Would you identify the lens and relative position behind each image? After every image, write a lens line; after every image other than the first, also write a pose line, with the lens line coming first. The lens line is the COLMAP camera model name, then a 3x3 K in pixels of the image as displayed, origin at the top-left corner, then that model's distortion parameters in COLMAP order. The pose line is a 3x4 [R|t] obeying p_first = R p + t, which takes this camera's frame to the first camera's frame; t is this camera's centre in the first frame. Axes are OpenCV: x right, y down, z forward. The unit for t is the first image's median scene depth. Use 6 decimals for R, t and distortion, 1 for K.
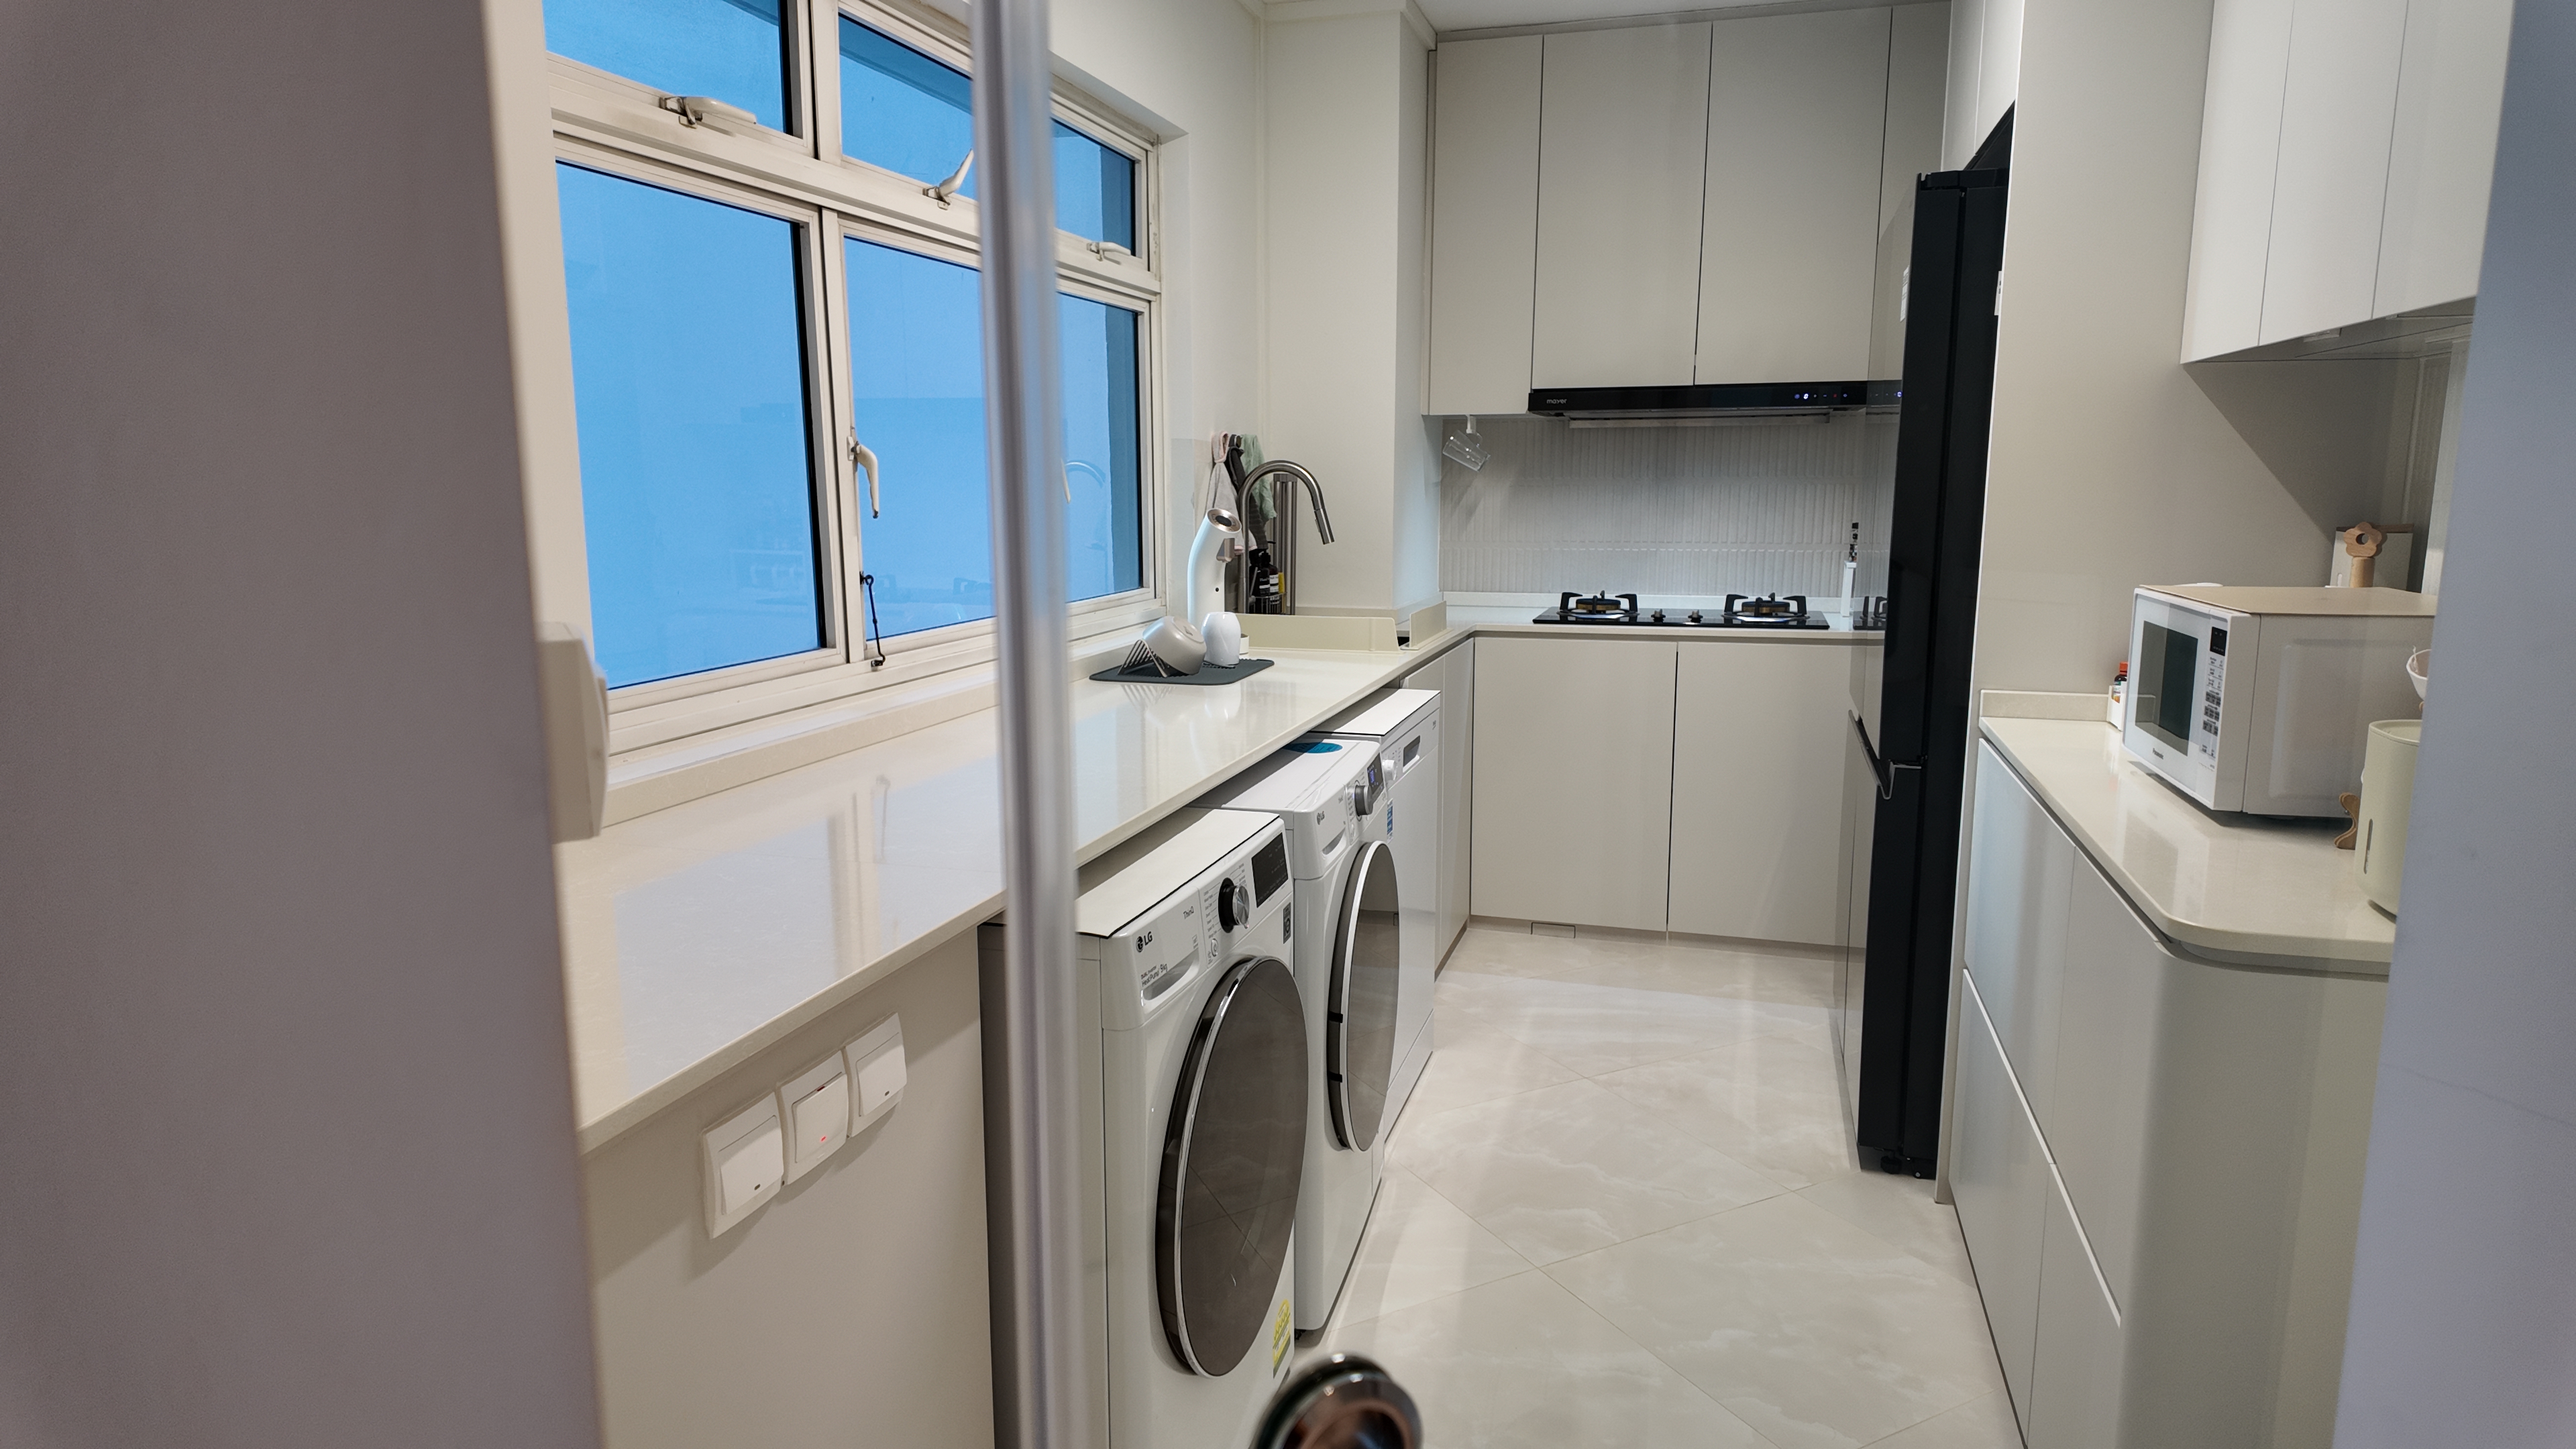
lens RADIAL K [[1509.7, 0, 1288.0], [0, 1509.7, 724.5], [0, 0, 1]] dist [0.146555, -0.218009]
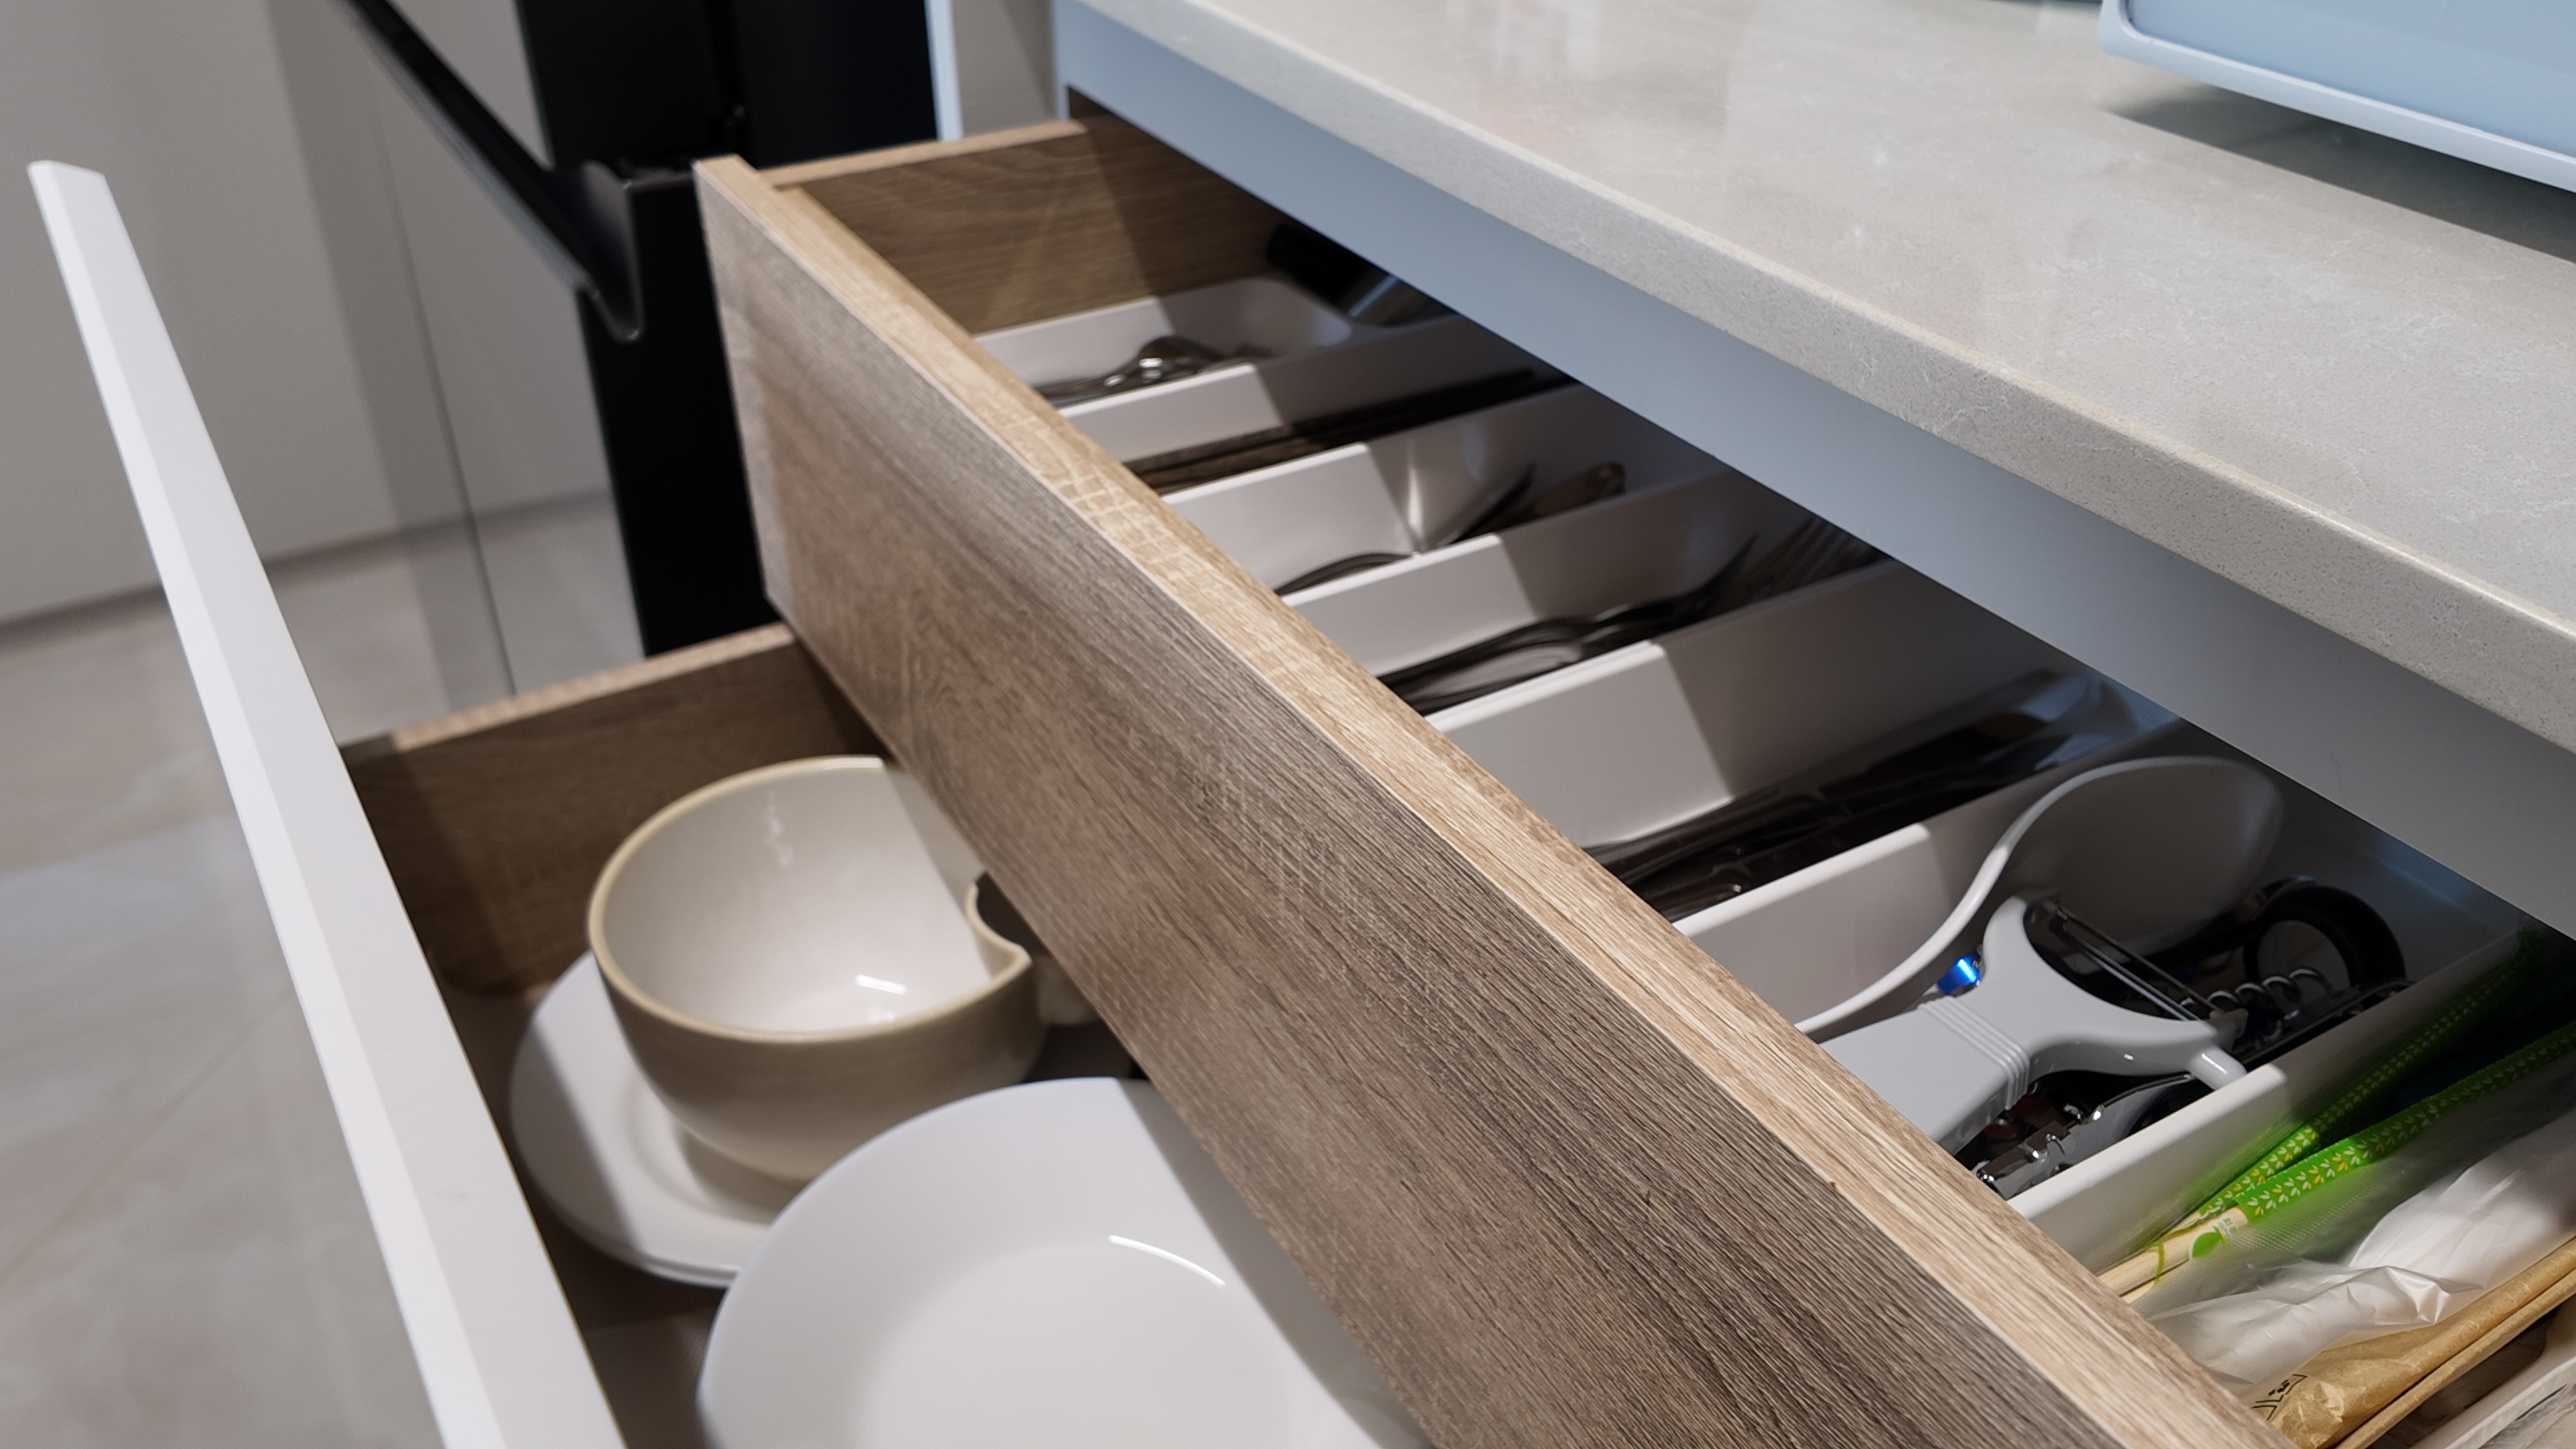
lens RADIAL K [[1885.5, 0, 1288.0], [0, 1885.5, 724.5], [0, 0, 1]] dist [0.152088, -0.246047]
pose [[0.666848, -0.400879, 0.628180, 0.256853], [0.088810, 0.879720, 0.467125, -0.023698], [-0.739883, -0.255713, 0.622241, 0.739974]]
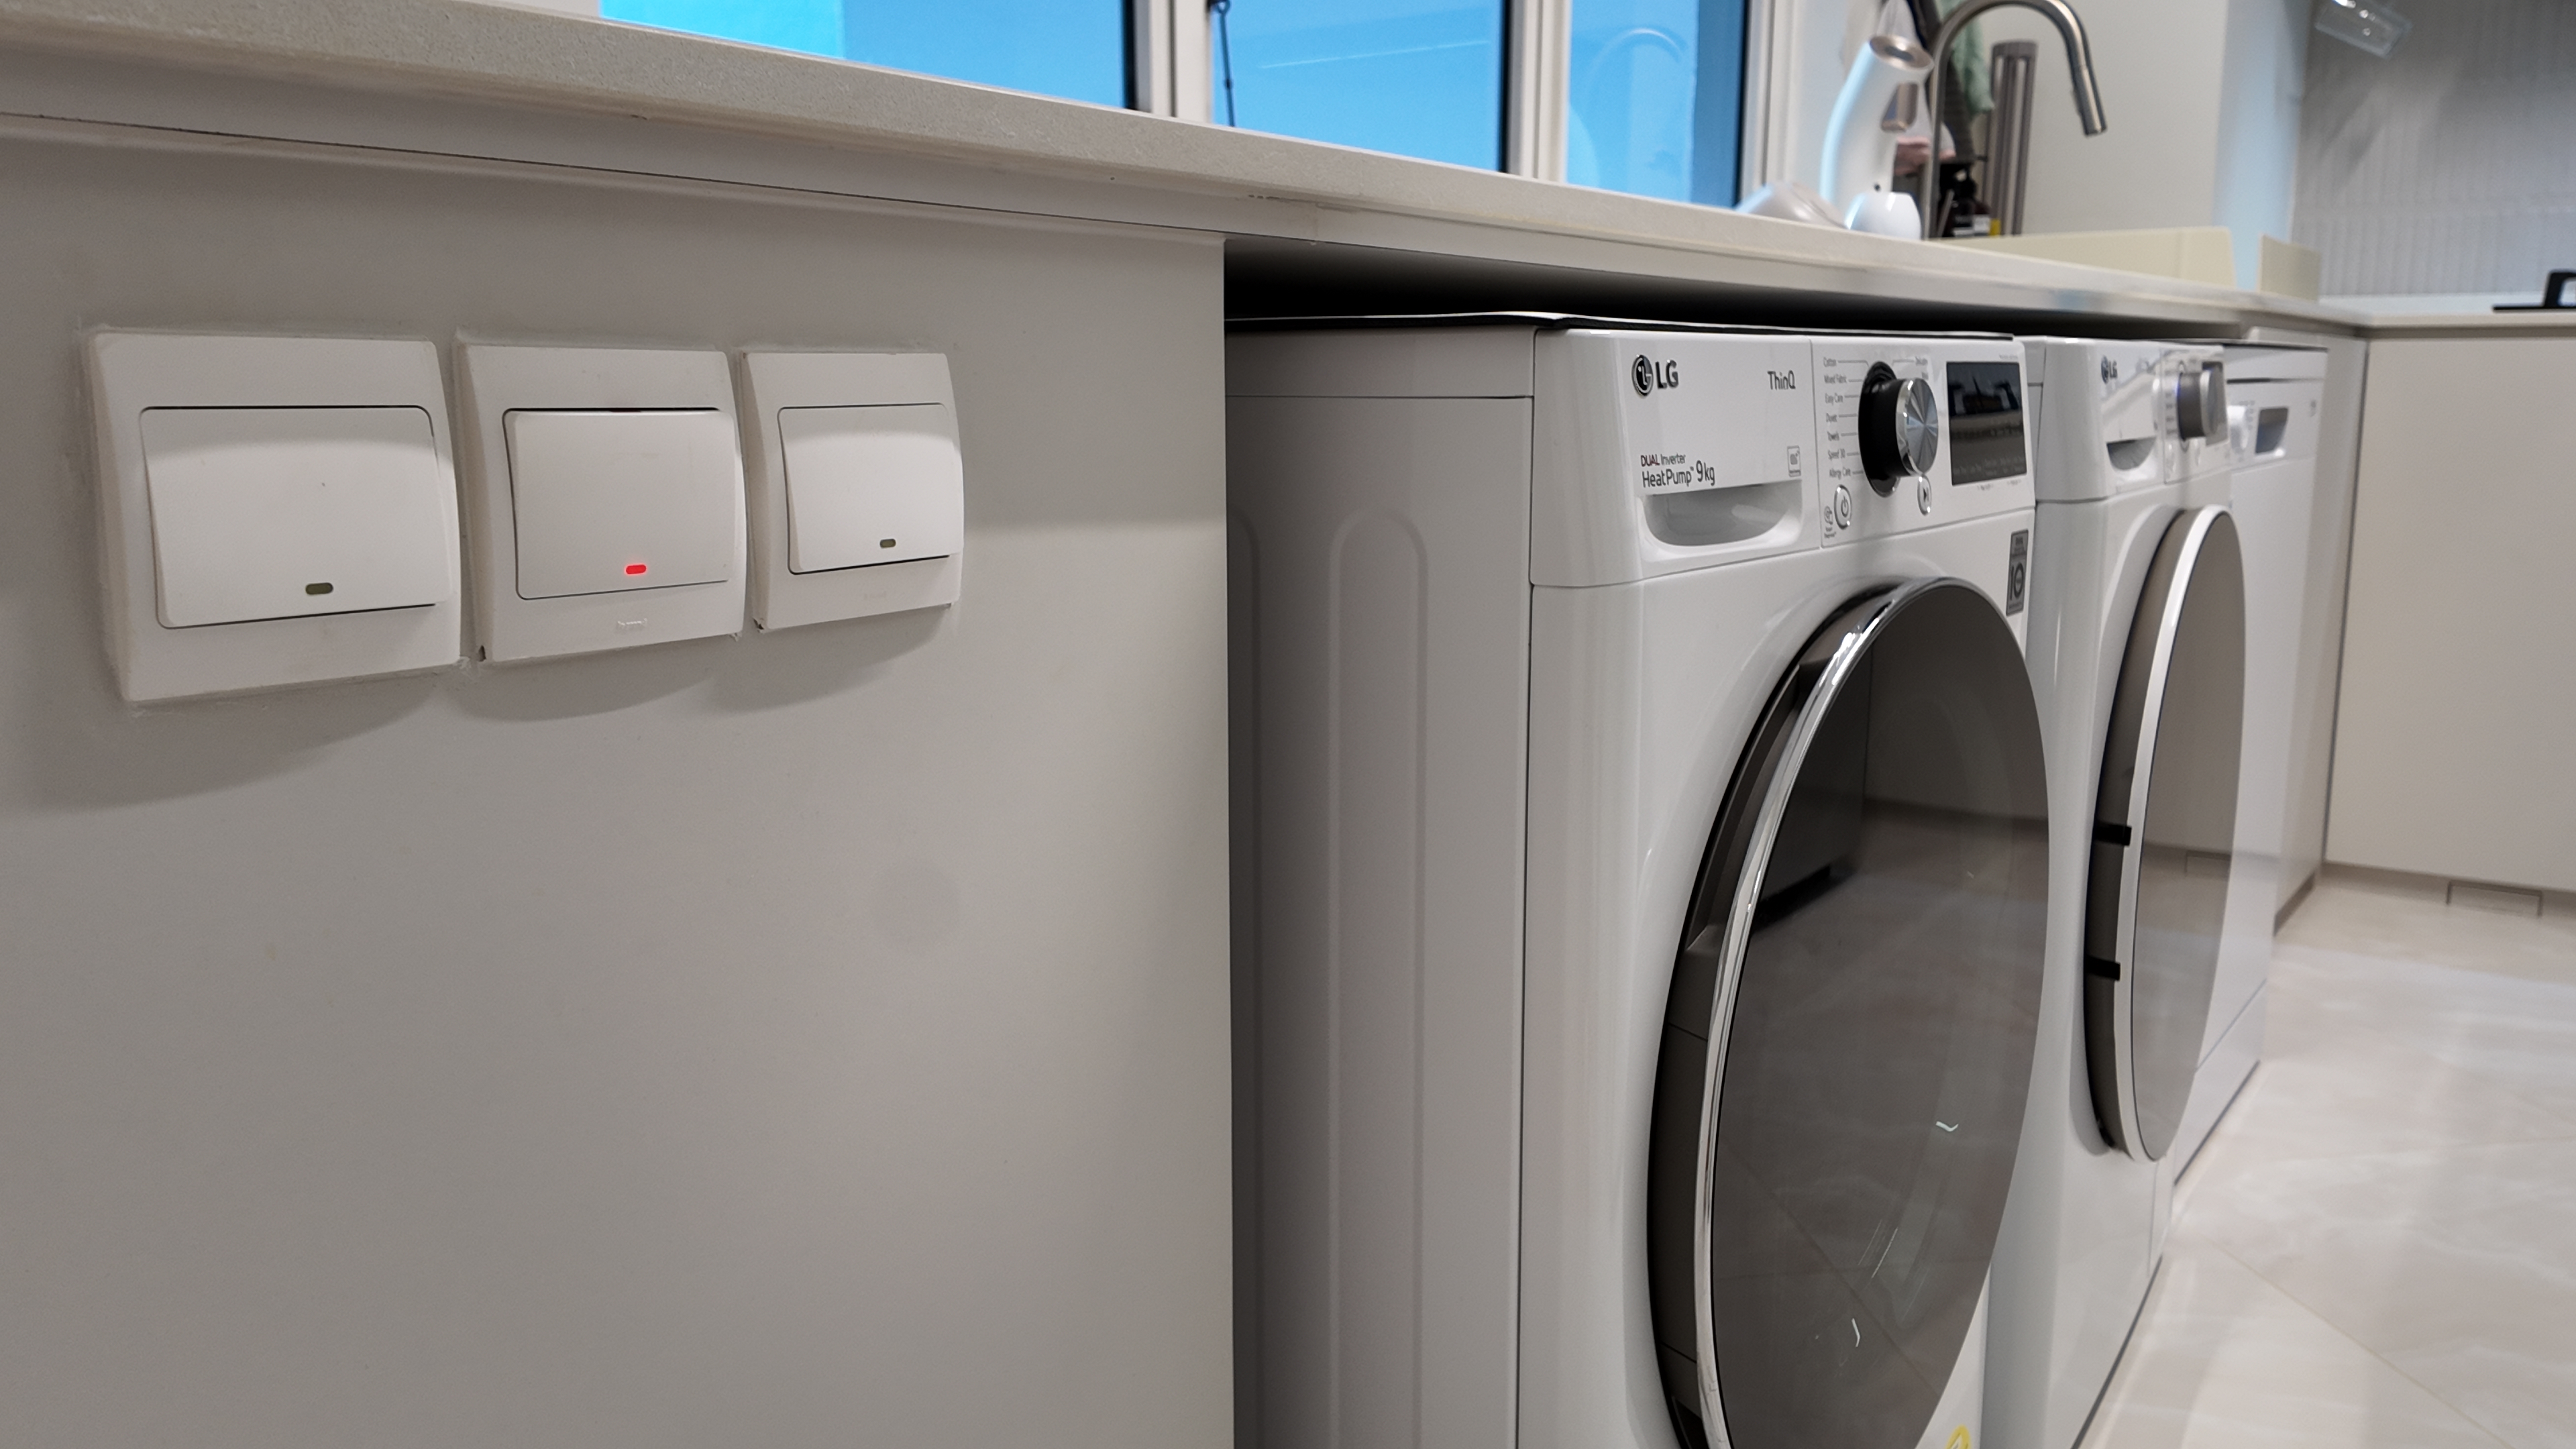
lens RADIAL K [[2013.4, 0, 1288.0], [0, 2013.4, 724.5], [0, 0, 1]] dist [0.071715, -0.094871]
pose [[0.948679, 0.055655, -0.311305, -0.011519], [-0.053797, 0.998446, 0.014561, 0.132073], [0.311632, 0.002934, 0.950198, 0.284920]]
